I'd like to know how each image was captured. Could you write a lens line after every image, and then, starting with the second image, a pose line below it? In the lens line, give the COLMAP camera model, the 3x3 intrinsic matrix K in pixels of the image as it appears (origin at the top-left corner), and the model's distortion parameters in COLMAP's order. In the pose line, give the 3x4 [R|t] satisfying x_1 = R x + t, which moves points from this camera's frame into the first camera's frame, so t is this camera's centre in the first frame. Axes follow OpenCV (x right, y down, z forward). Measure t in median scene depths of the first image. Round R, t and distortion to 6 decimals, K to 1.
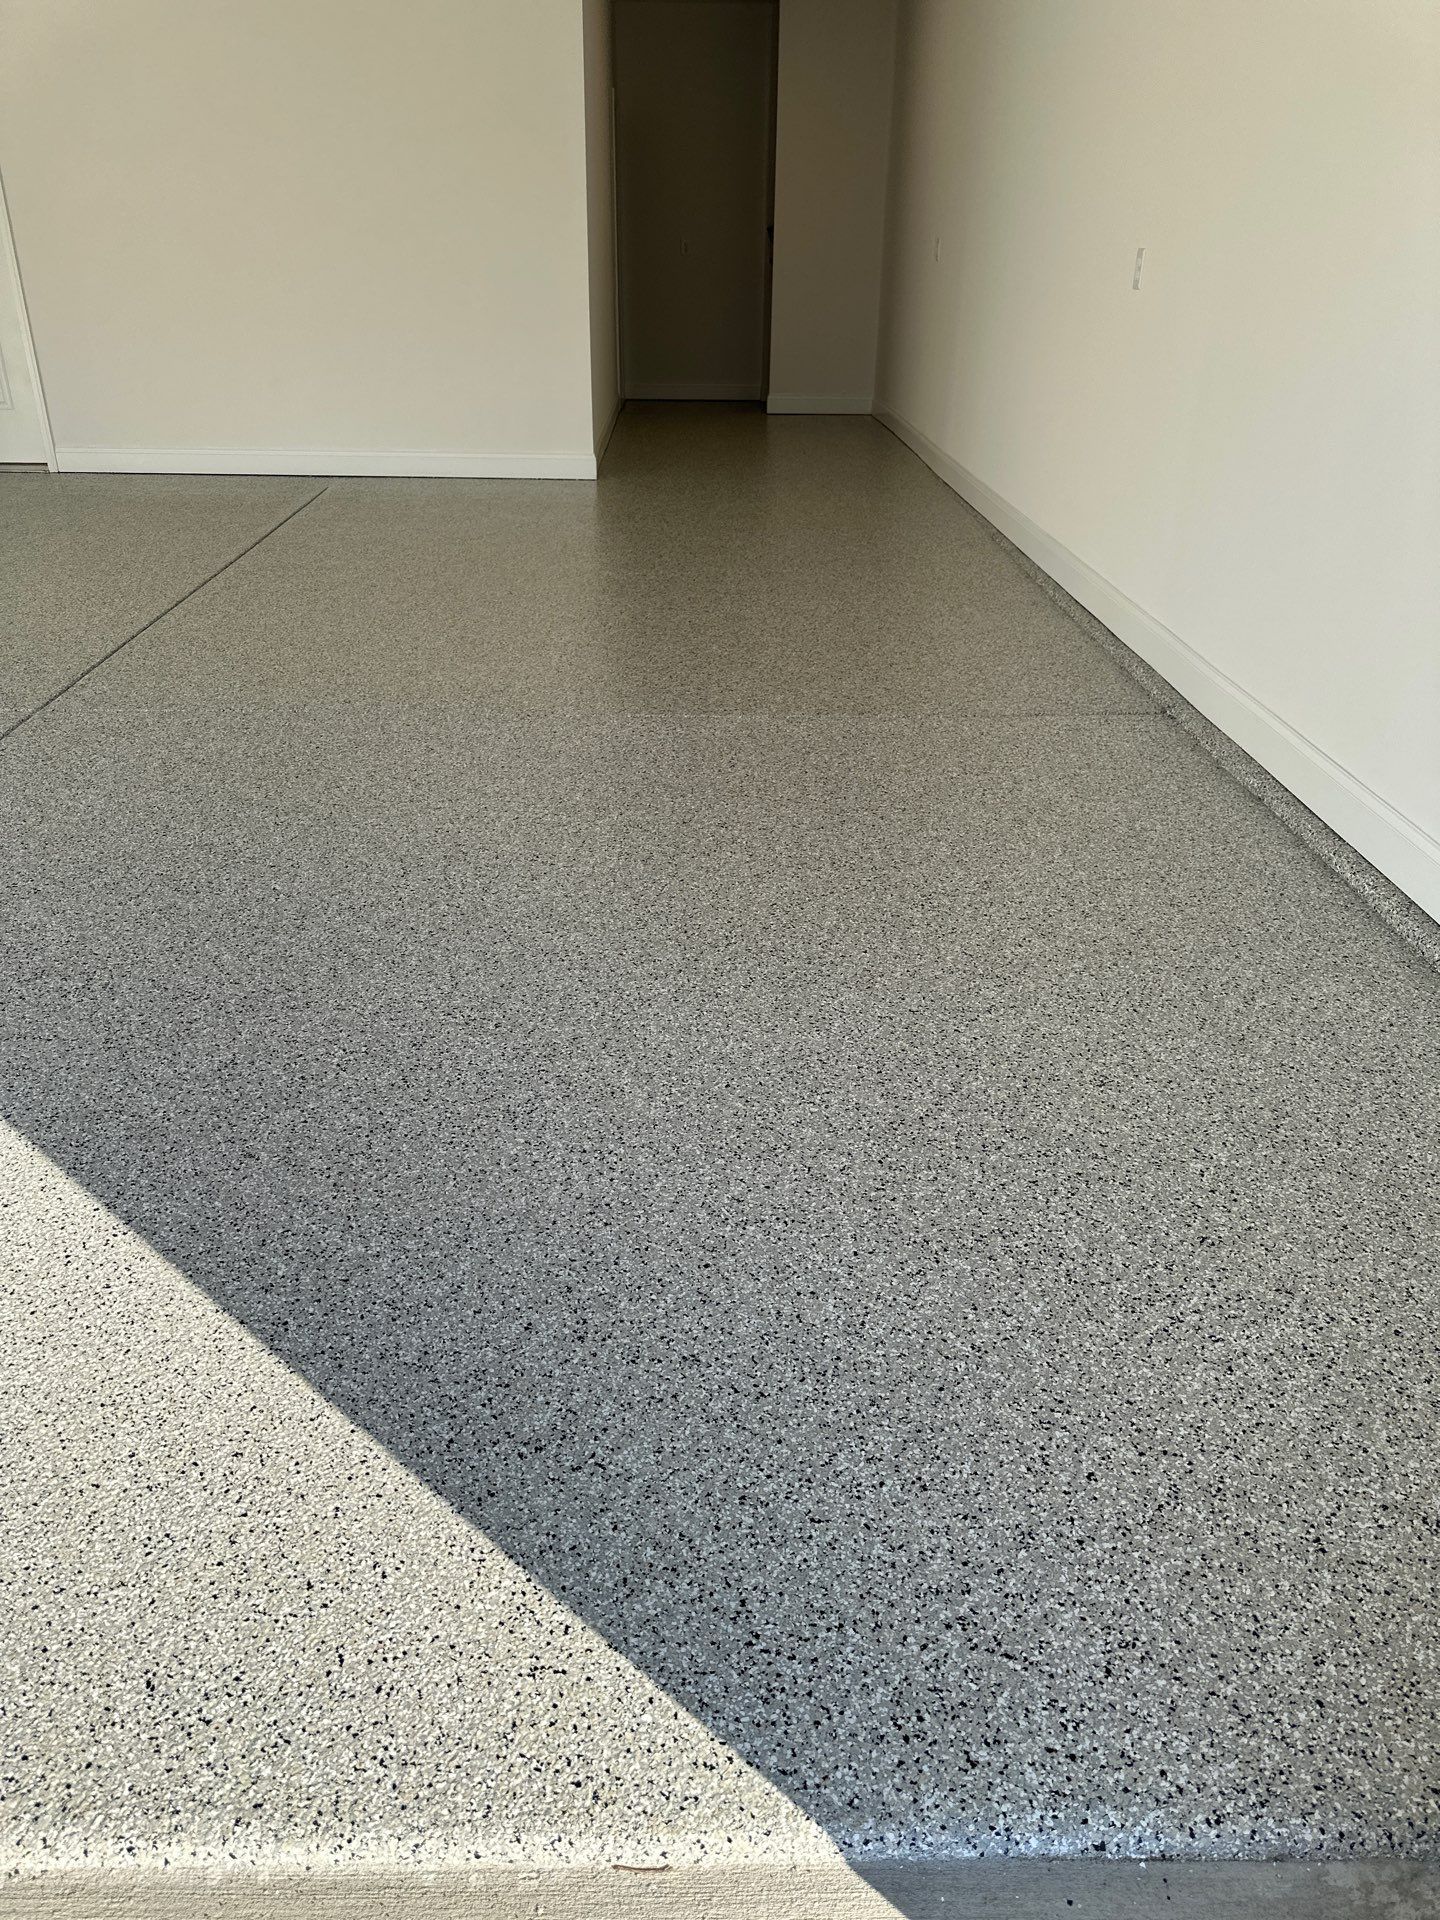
lens RADIAL K [[1482.8, 0, 733.0], [0, 1482.8, 961.0], [0, 0, 1]] dist [0.043478, -0.052624]
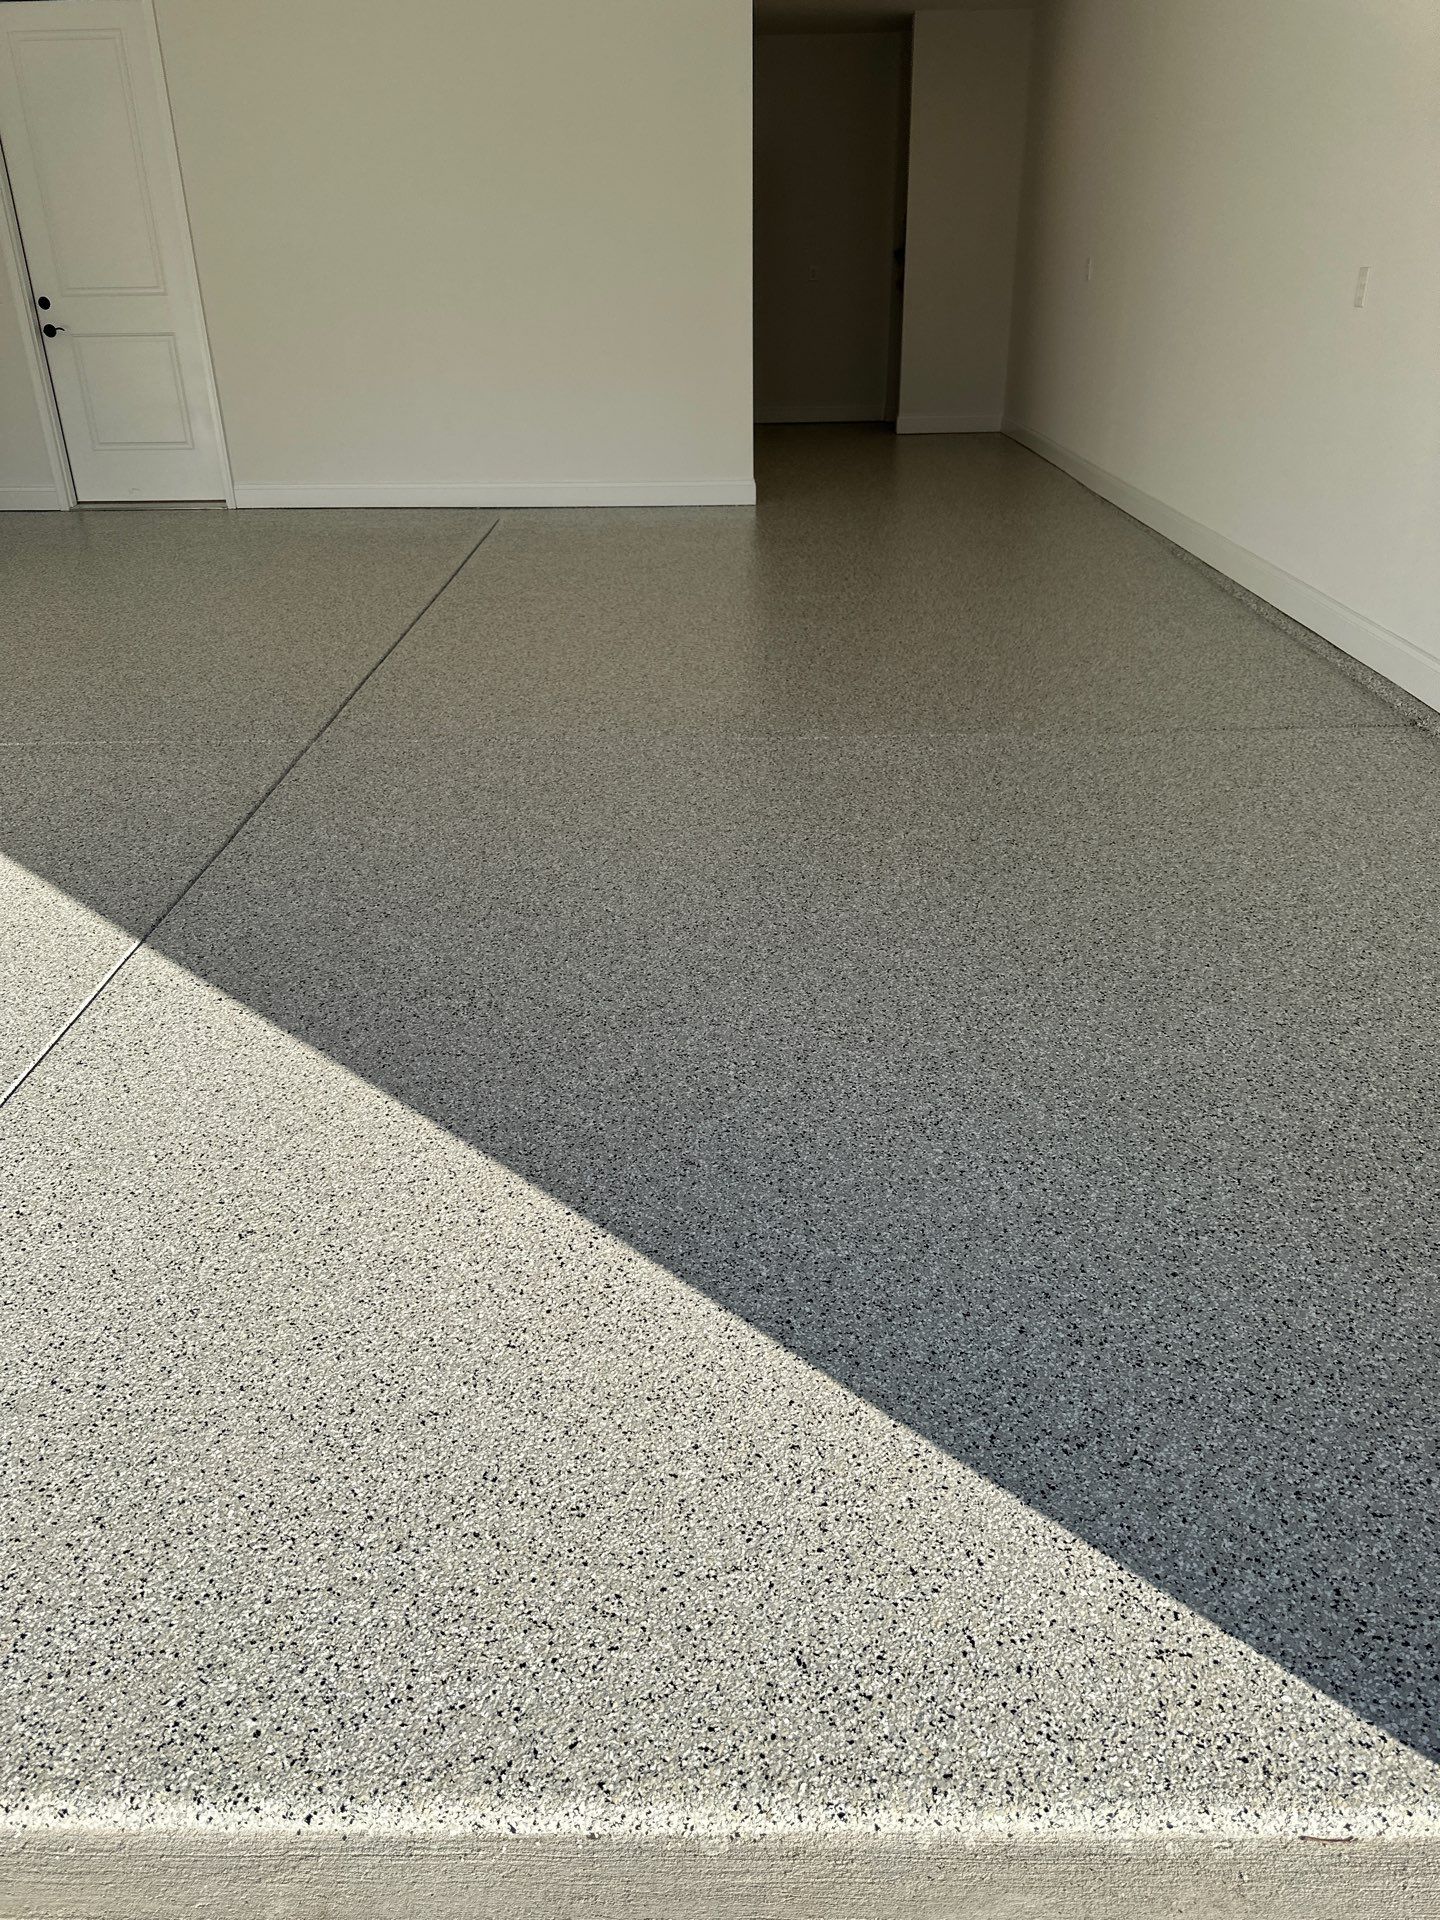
lens RADIAL K [[1472.3, 0, 720.0], [0, 1472.3, 960.0], [0, 0, 1]] dist [0.038706, -0.045597]
pose [[0.999111, -0.011067, -0.040671, -0.356810], [0.010719, 0.999904, -0.008759, -0.007290], [0.040764, 0.008315, 0.999134, -0.055467]]
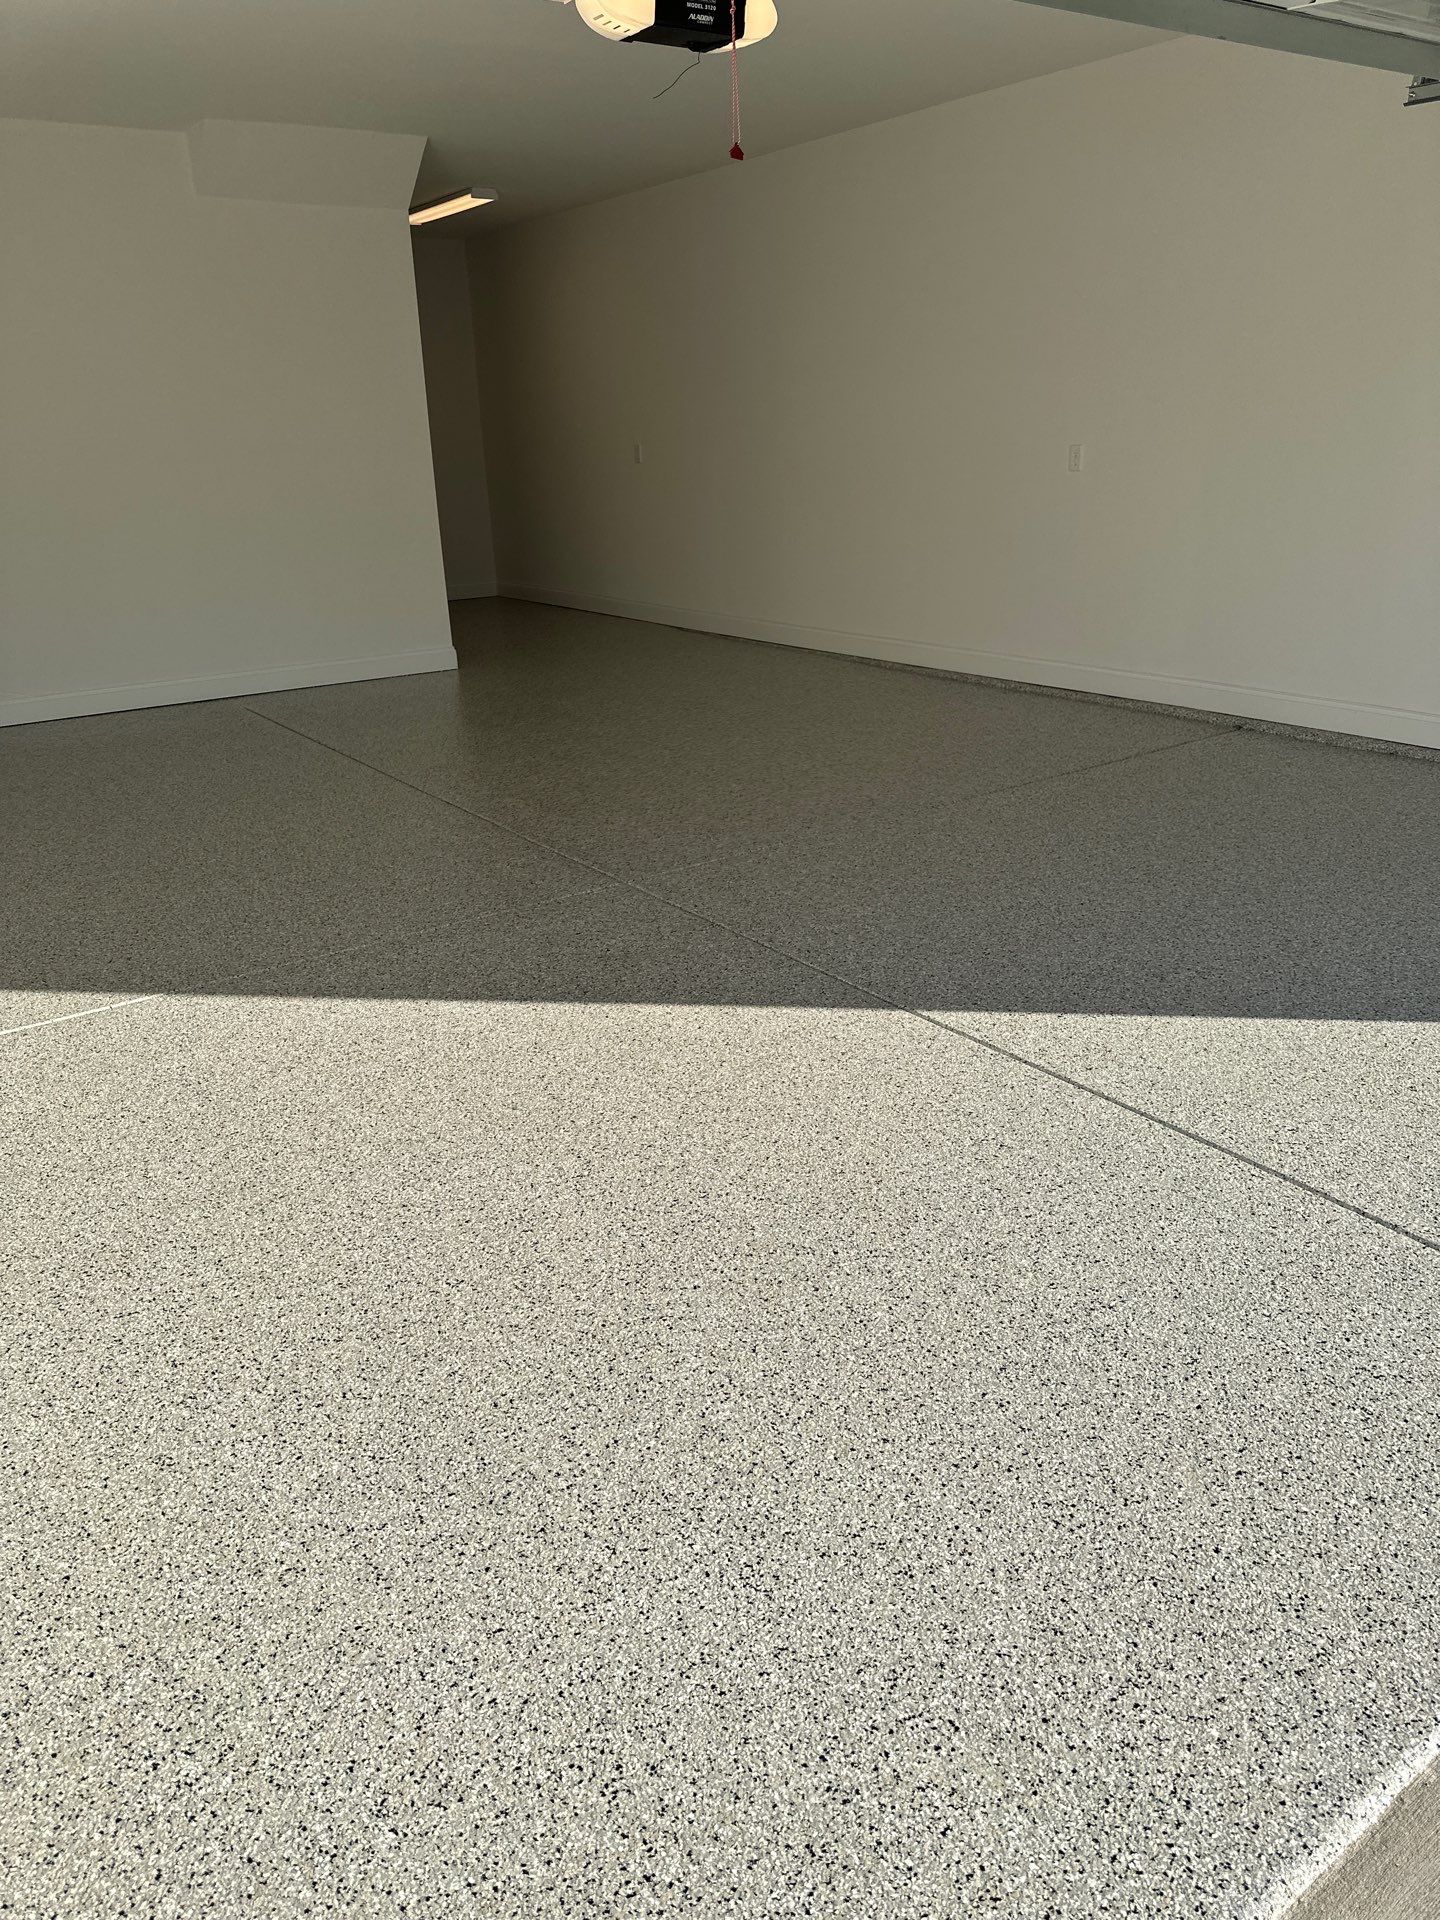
lens RADIAL K [[1482.8, 0, 733.0], [0, 1482.8, 961.0], [0, 0, 1]] dist [0.043478, -0.052624]
pose [[0.804862, -0.240748, 0.542437, -2.610134], [0.299164, 0.953982, -0.020494, -0.162184], [-0.512541, 0.178773, 0.839847, 0.068585]]
